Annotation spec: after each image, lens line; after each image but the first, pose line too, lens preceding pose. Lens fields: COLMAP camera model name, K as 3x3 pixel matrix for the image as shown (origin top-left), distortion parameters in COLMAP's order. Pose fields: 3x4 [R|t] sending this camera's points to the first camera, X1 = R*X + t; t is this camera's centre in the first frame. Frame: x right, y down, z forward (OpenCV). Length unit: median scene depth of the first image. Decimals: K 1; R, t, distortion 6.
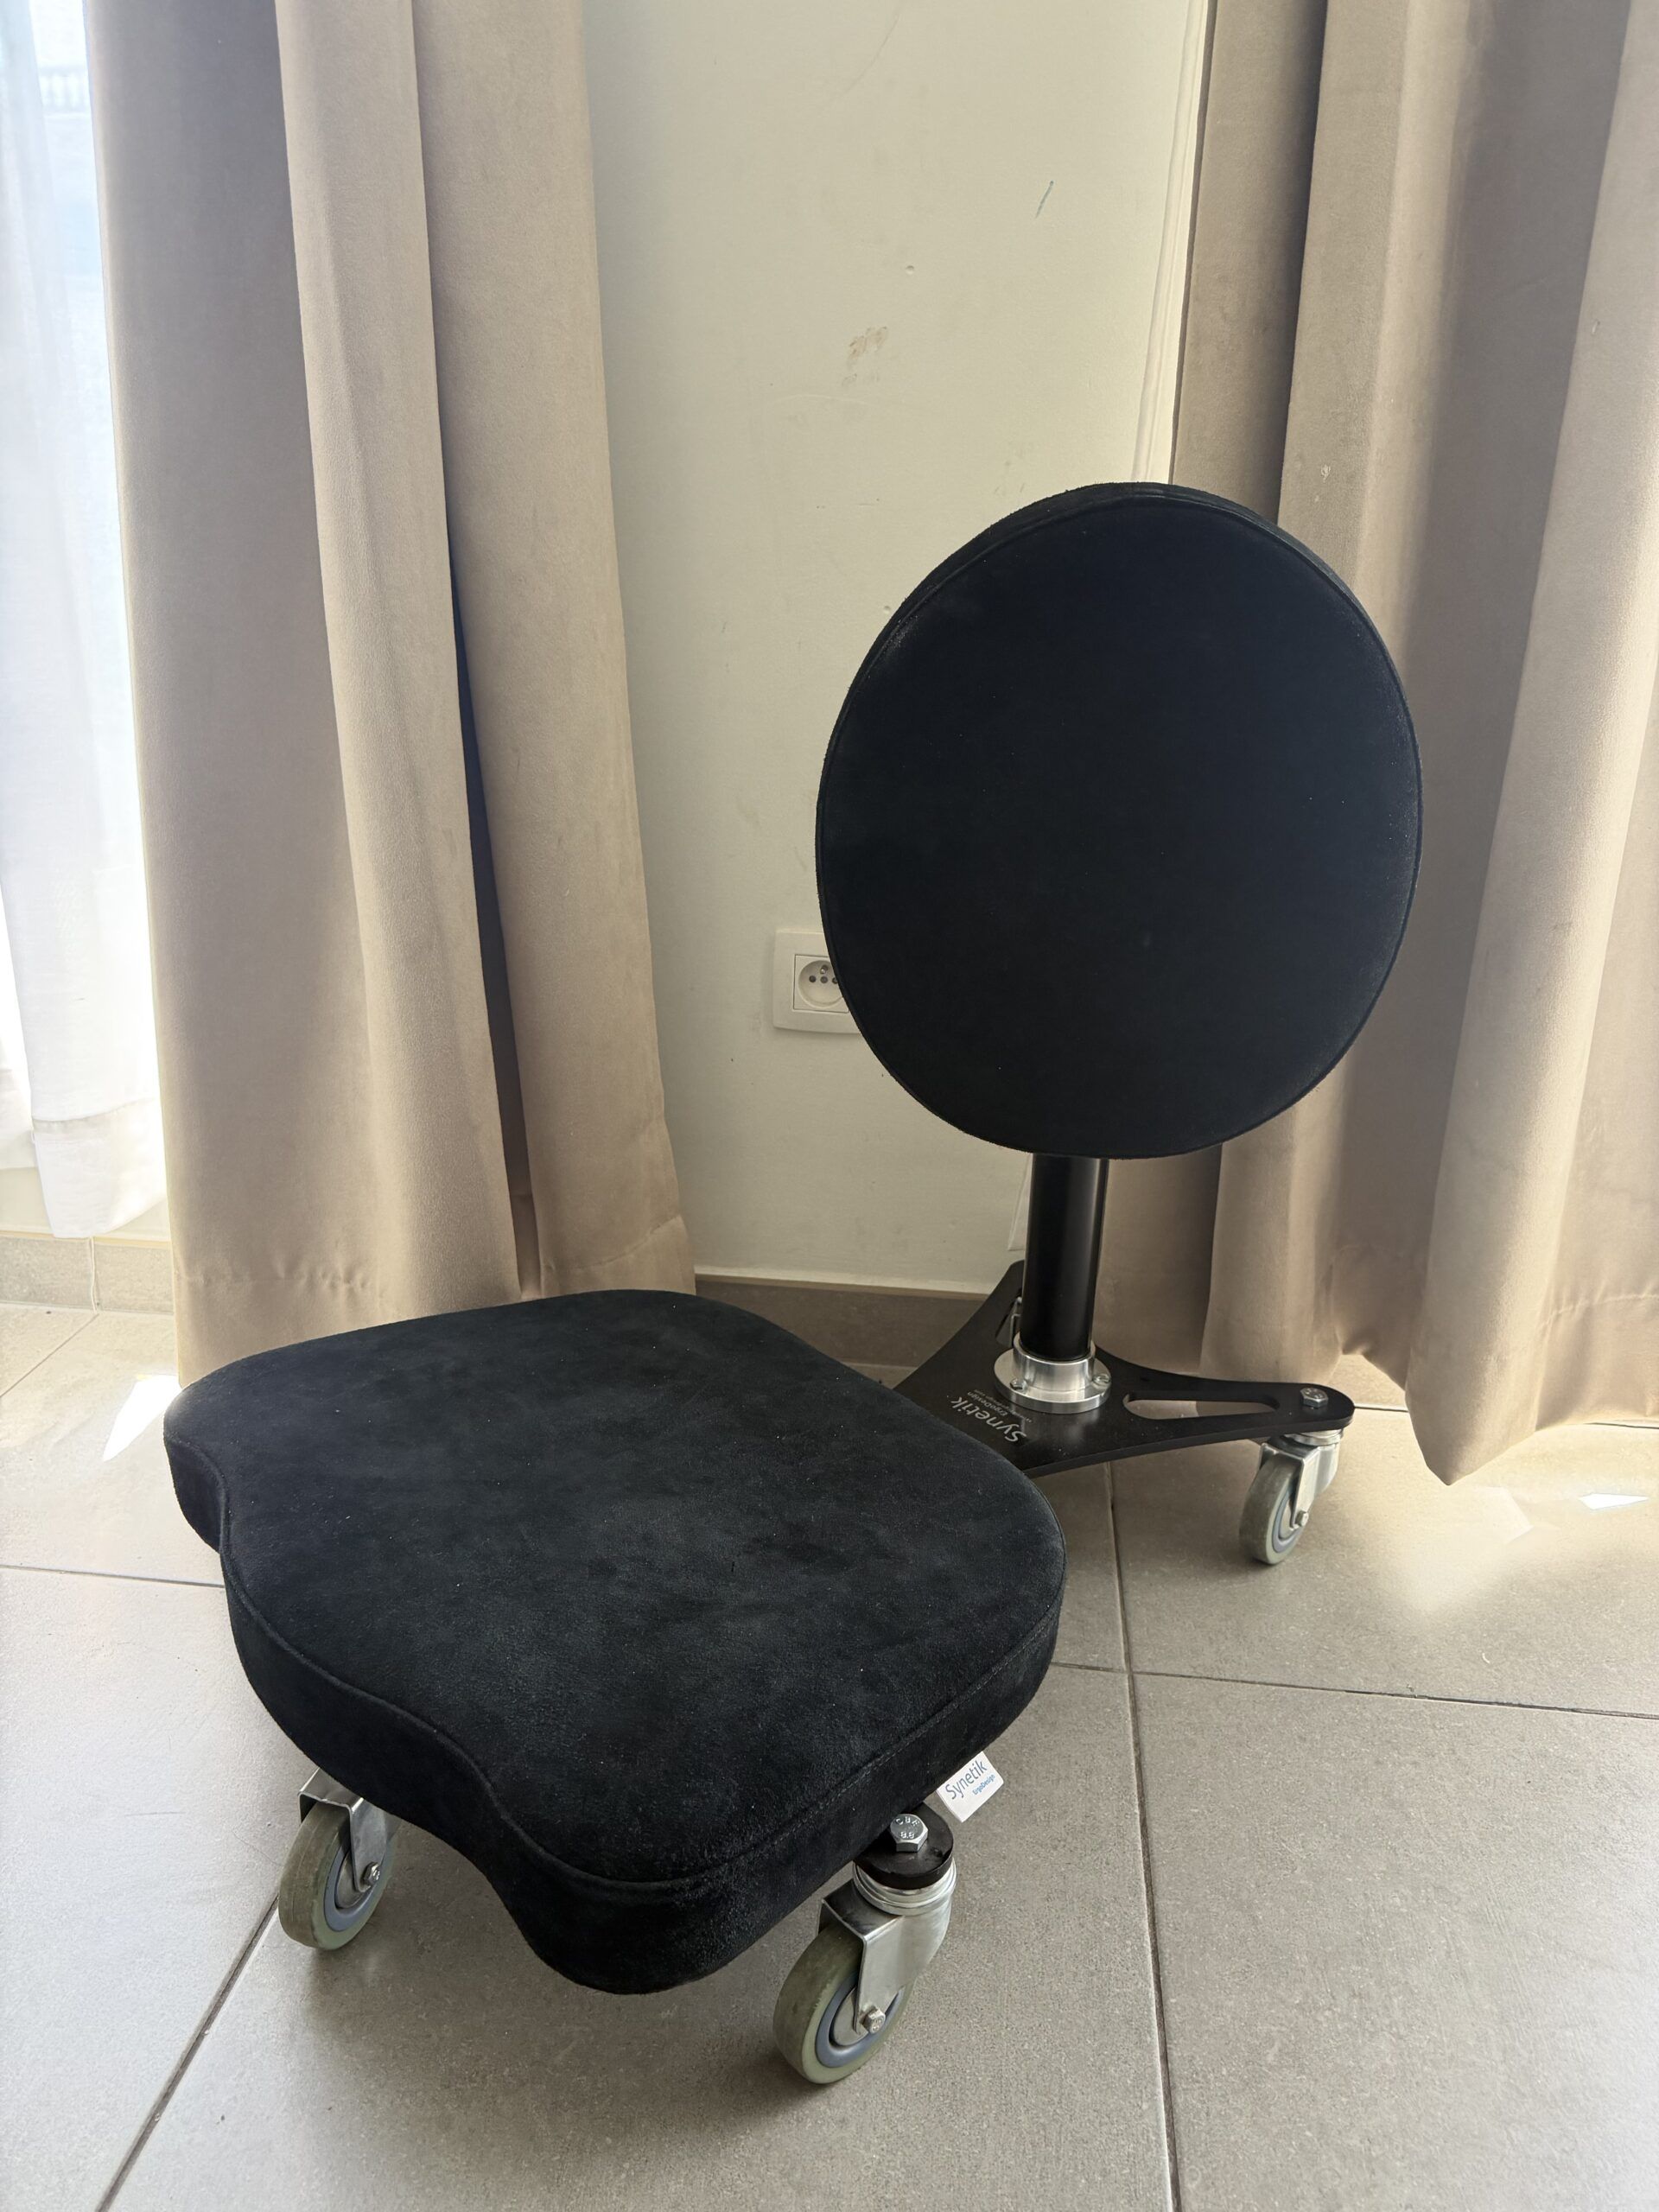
lens RADIAL K [[1543.1, 0, 829.5], [0, 1543.1, 1106.0], [0, 0, 1]] dist [0.003631, -0.001907]
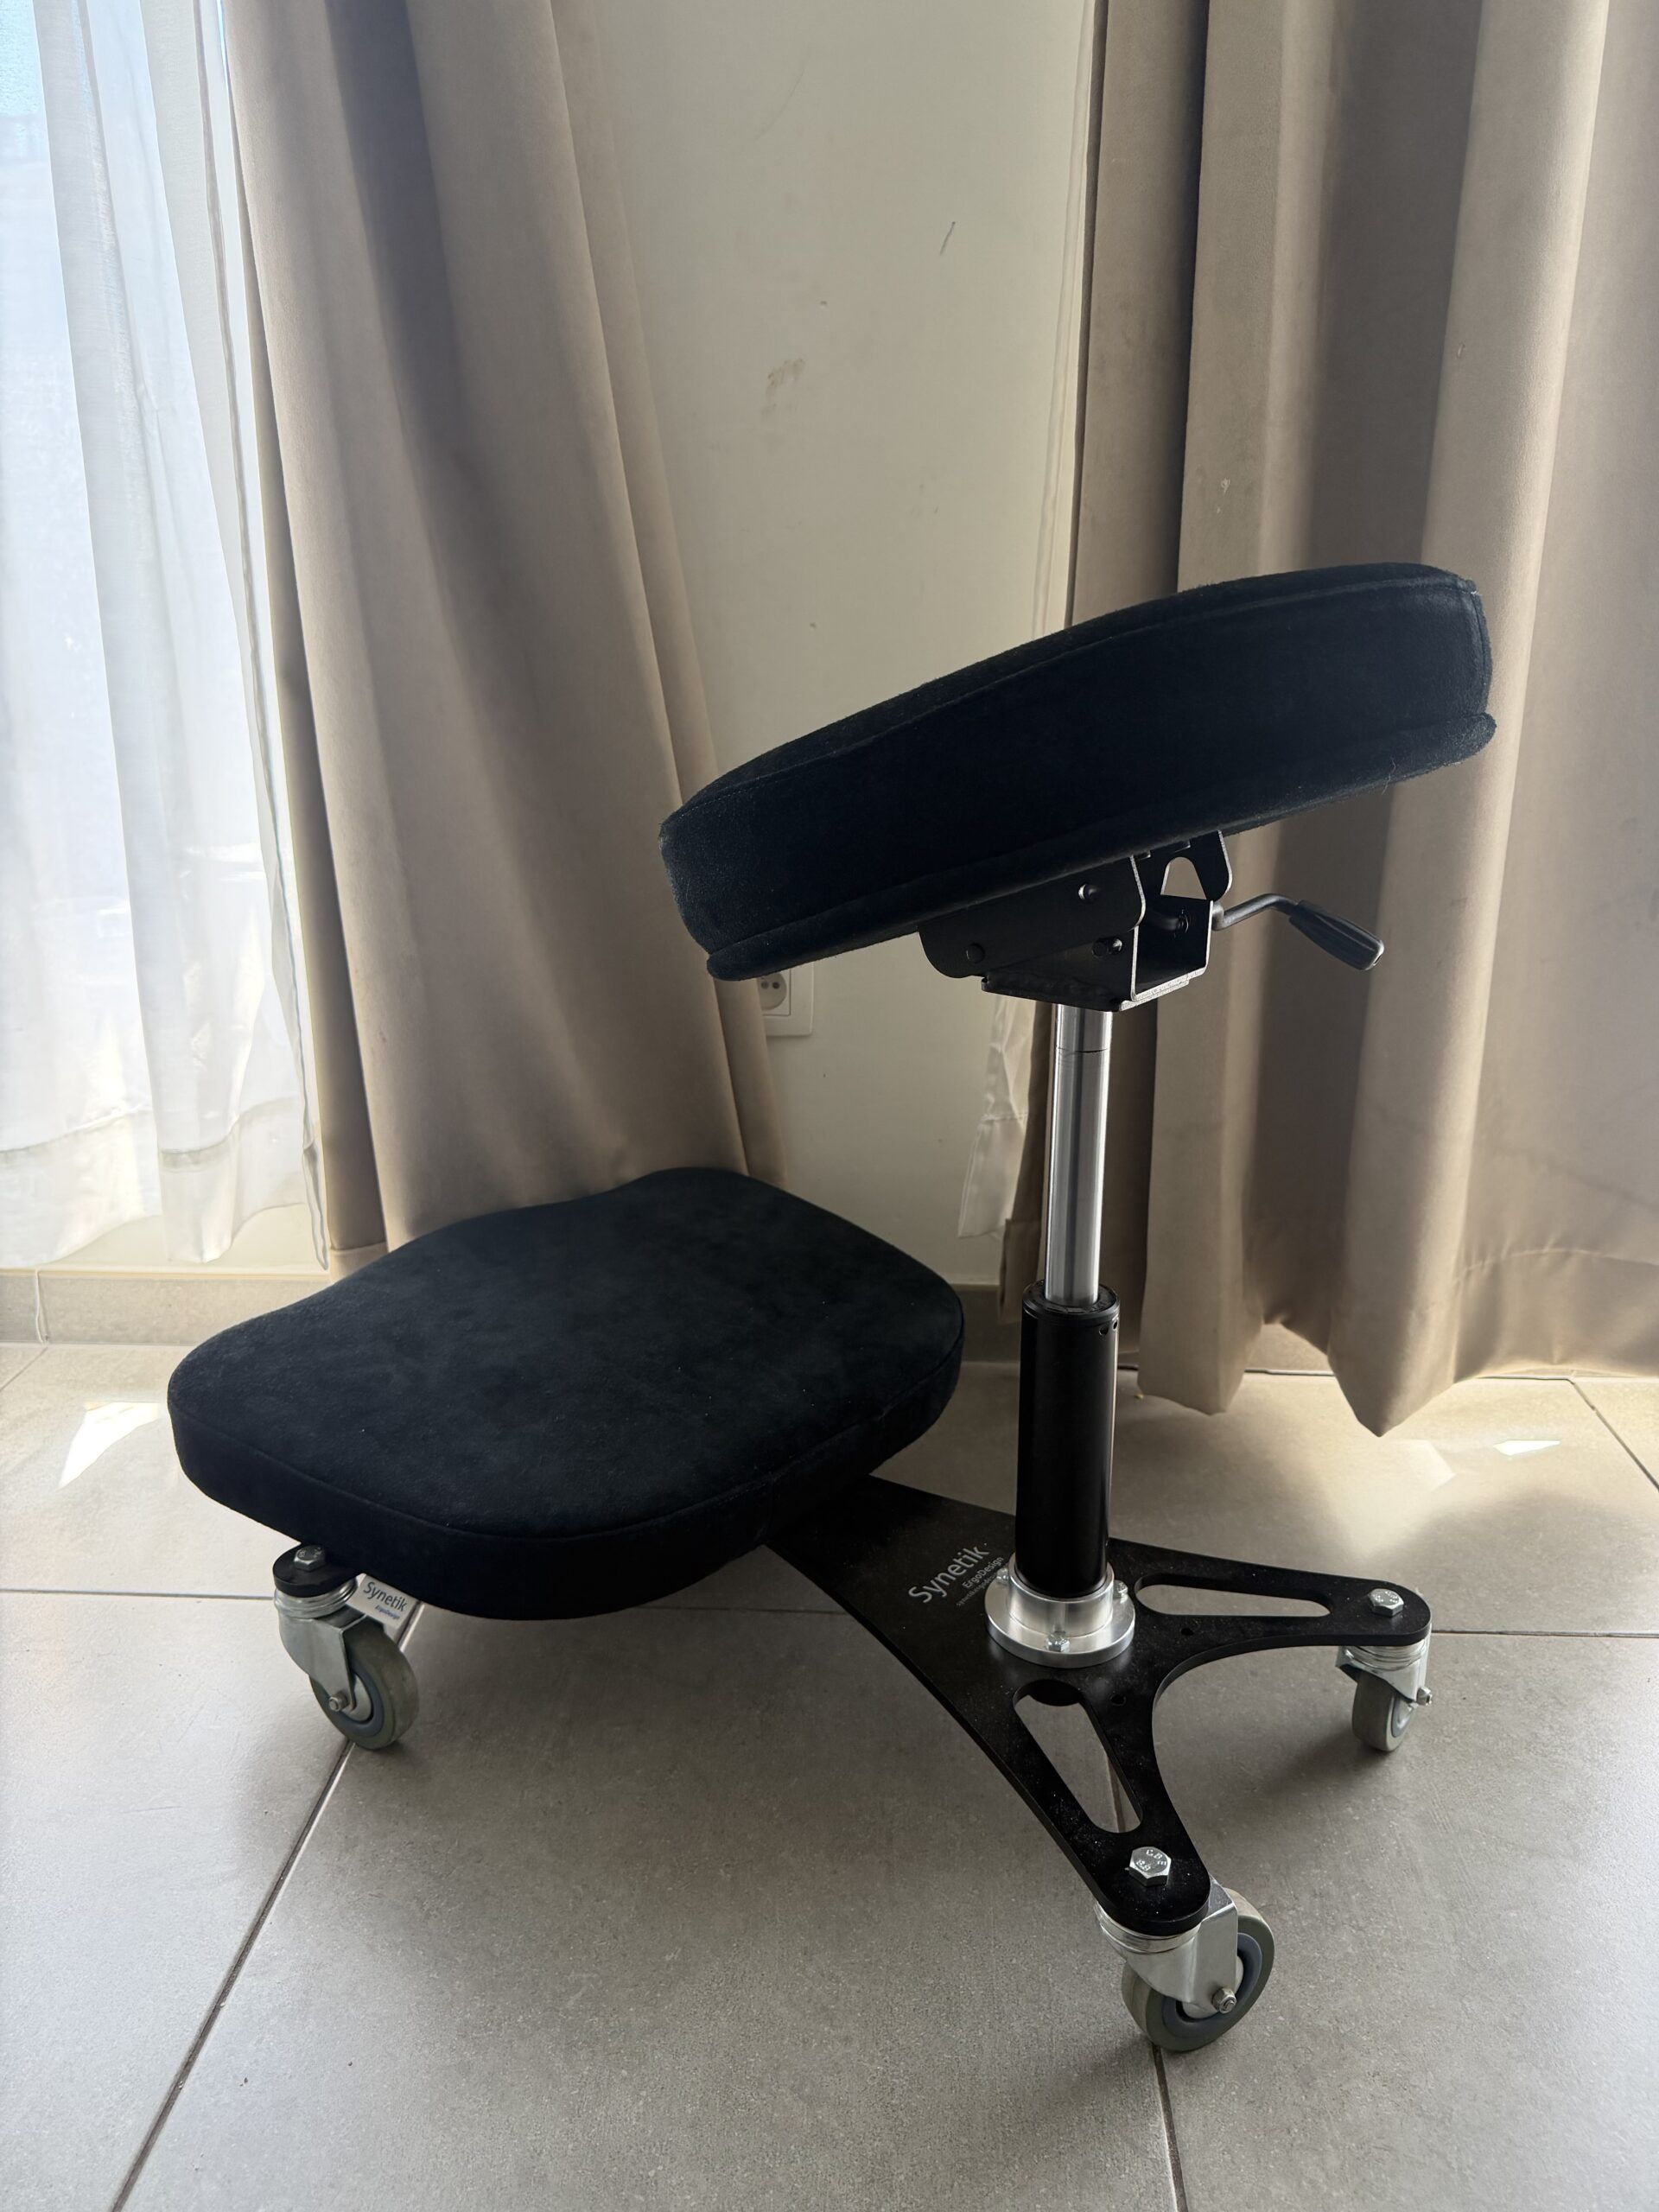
lens RADIAL K [[1546.8, 0, 828.5], [0, 1546.8, 1117.9], [0, 0, 1]] dist [0.002531, -0.000846]
pose [[0.997611, -0.038870, 0.057106, -0.033951], [0.039968, 0.999035, -0.018222, 0.041703], [-0.056342, 0.020460, 0.998202, -0.056131]]
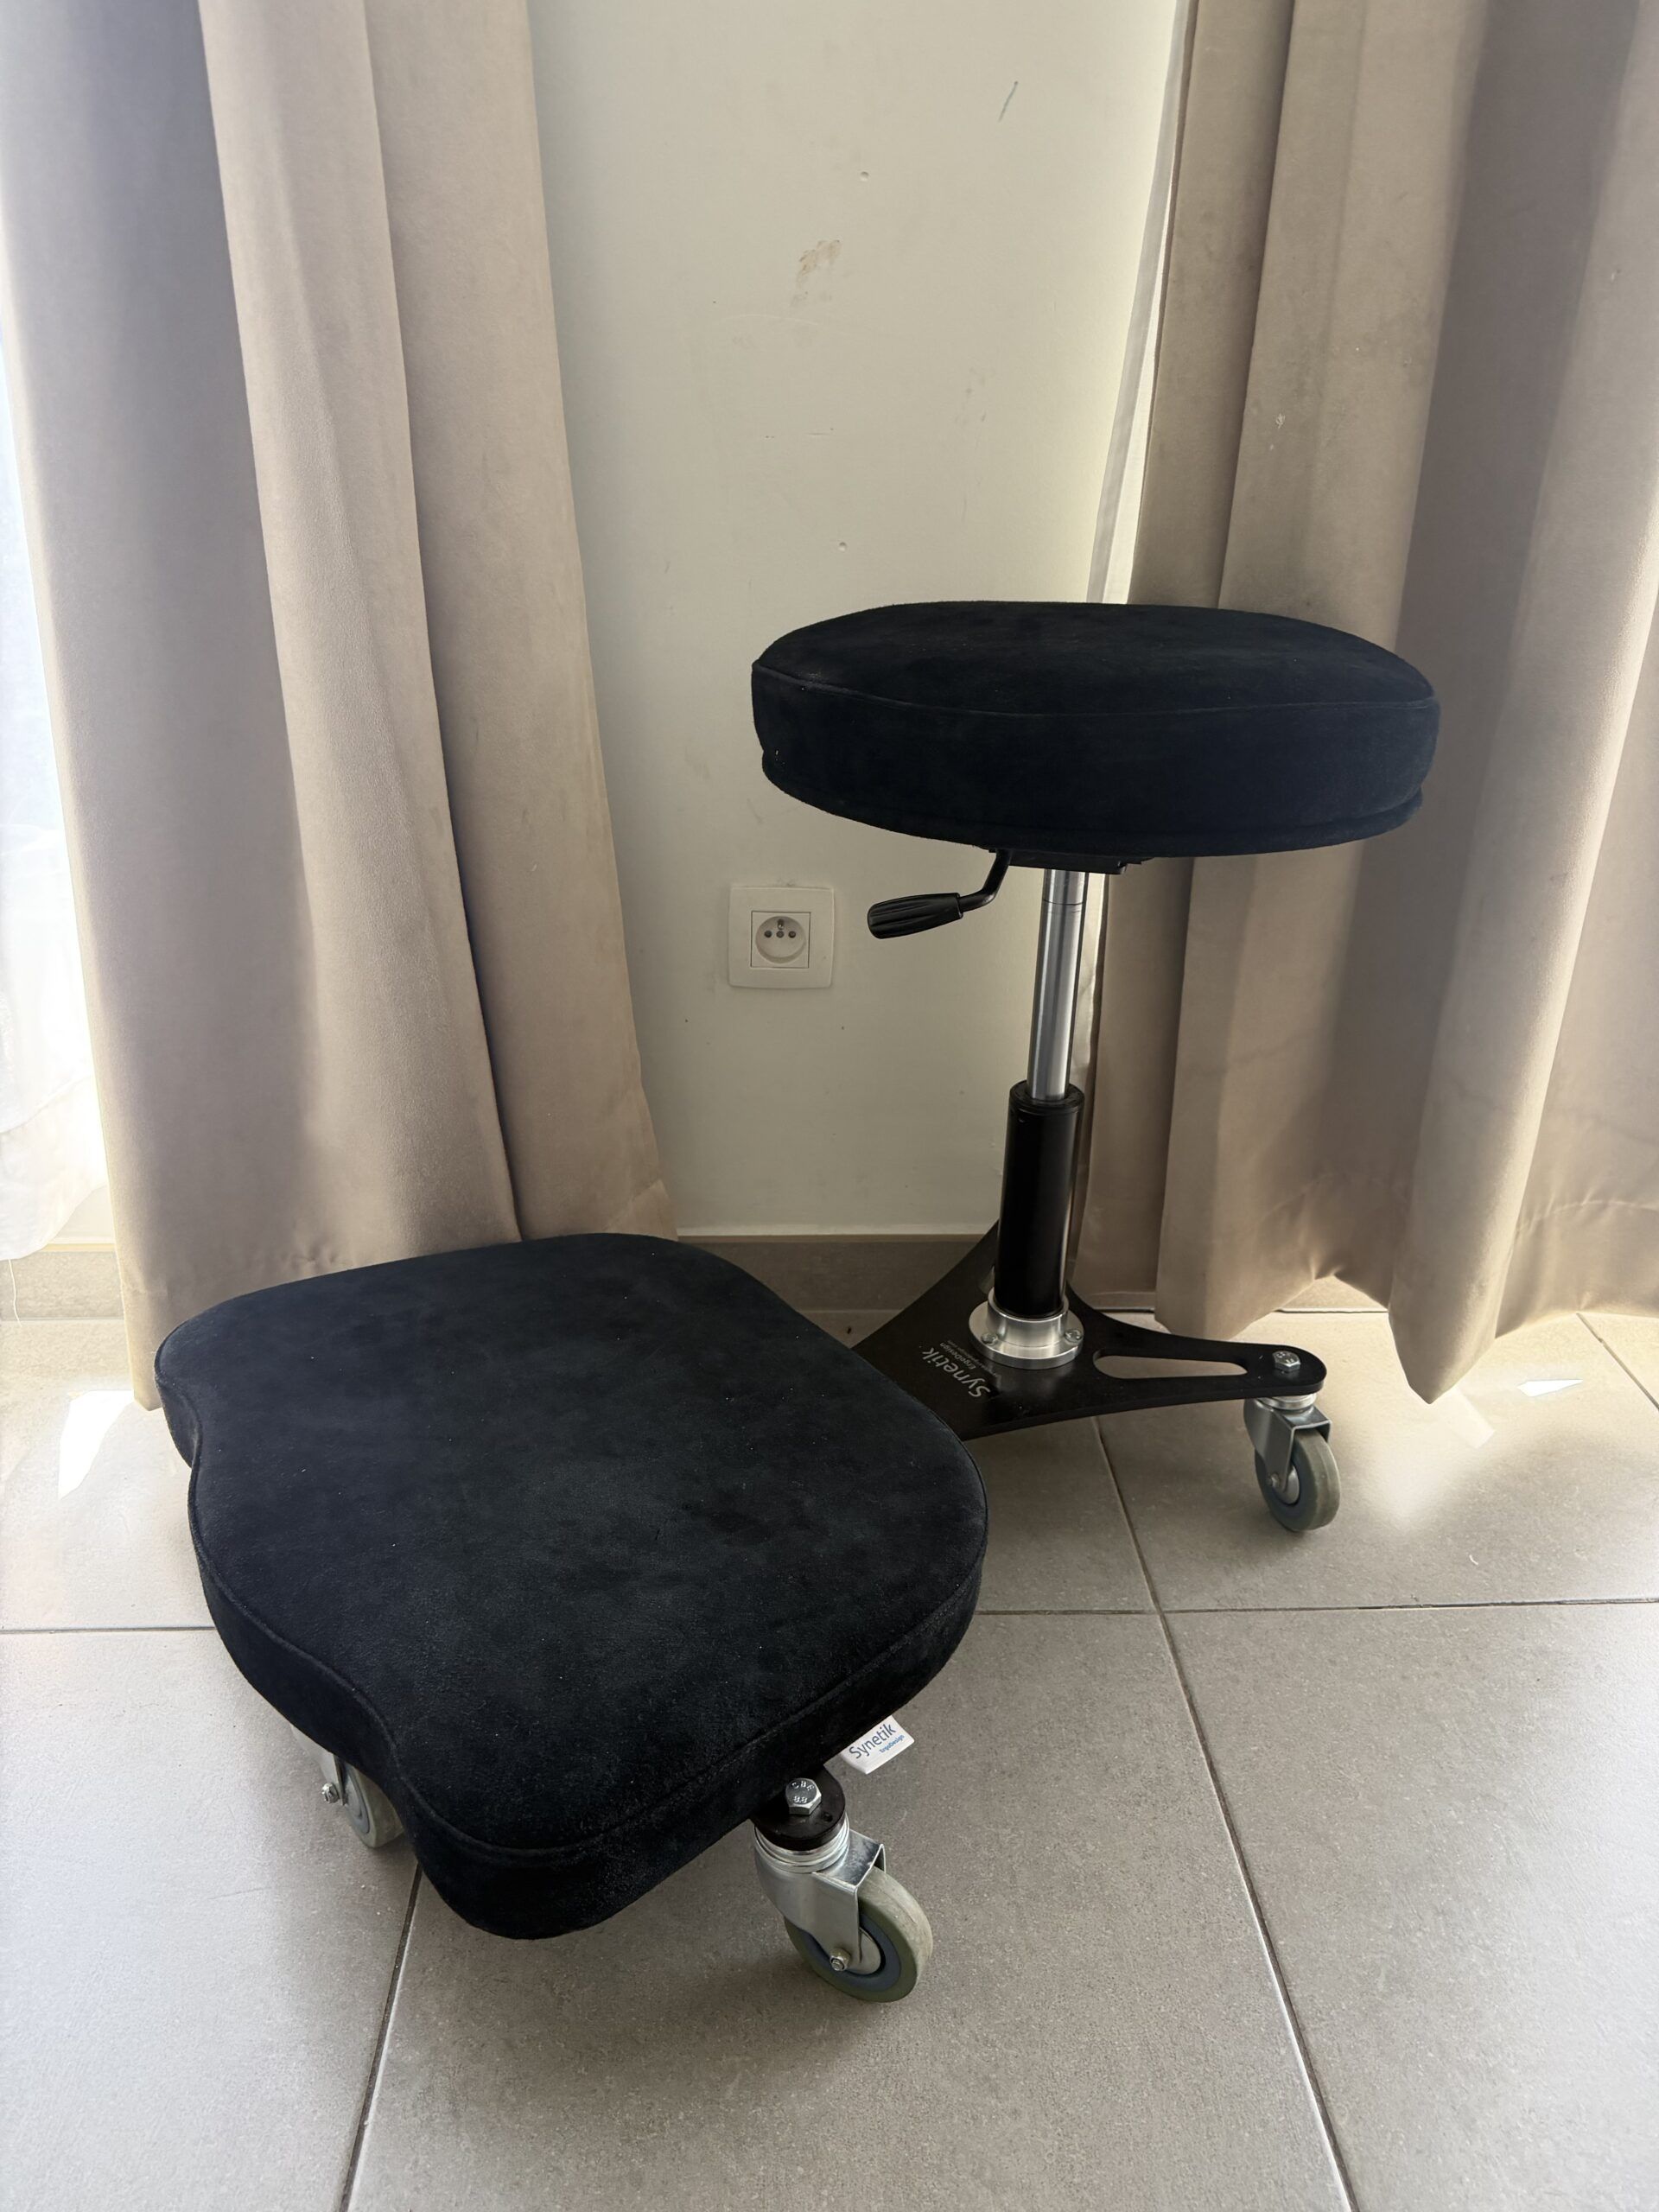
lens RADIAL K [[1537.1, 0, 803.4], [0, 1537.1, 1103.6], [0, 0, 1]] dist [-0.000392, 0.001116]
pose [[0.987340, -0.072093, 0.141286, -0.199492], [0.055801, 0.991673, 0.116063, -0.131427], [-0.148477, -0.106710, 0.983142, 0.057372]]
